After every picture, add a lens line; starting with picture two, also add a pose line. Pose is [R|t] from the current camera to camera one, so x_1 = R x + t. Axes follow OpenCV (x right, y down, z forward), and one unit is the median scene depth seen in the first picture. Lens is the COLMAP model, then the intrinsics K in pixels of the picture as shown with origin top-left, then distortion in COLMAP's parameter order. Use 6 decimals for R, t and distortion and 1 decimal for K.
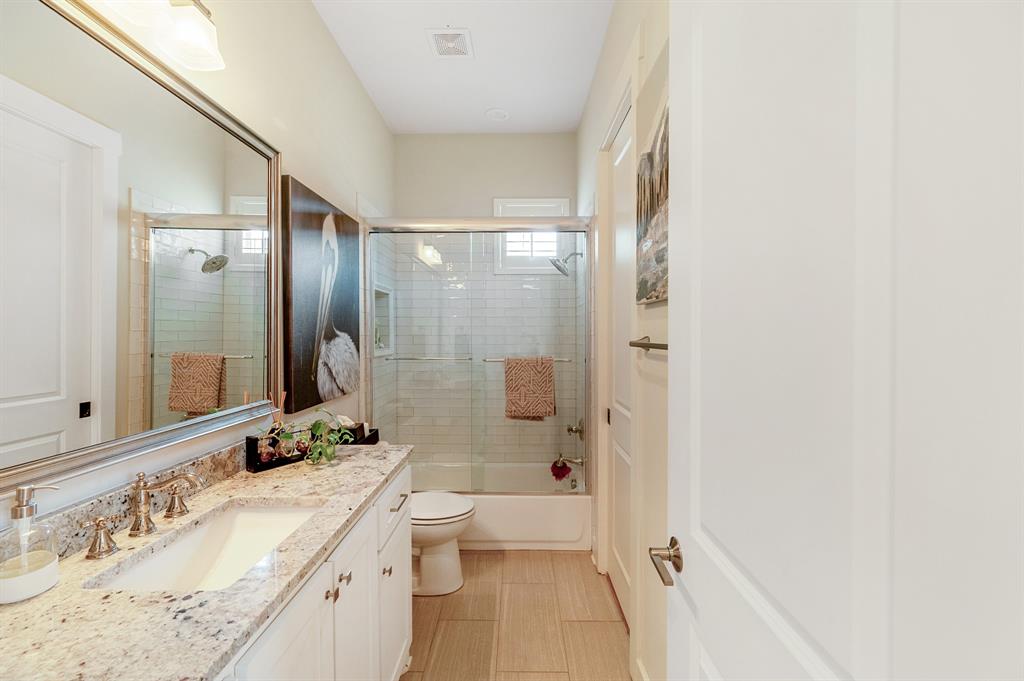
lens RADIAL K [[414.6, 0, 513.1], [0, 414.6, 335.5], [0, 0, 1]] dist [-0.000110, -0.000021]
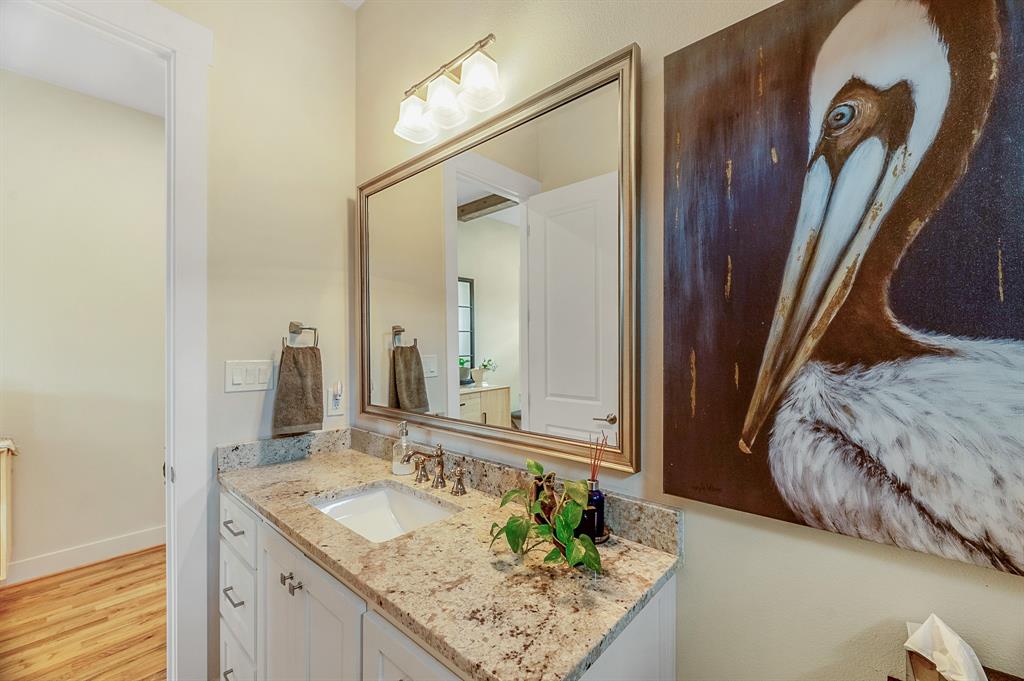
lens RADIAL K [[414.6, 0, 512.5], [0, 414.6, 343.5], [0, 0, 1]] dist [-0.000110, -0.000021]
pose [[-0.653140, -0.001971, -0.757234, 0.011551], [-0.001633, 0.999998, -0.001194, -0.007966], [0.757235, 0.000457, -0.653142, 1.479668]]
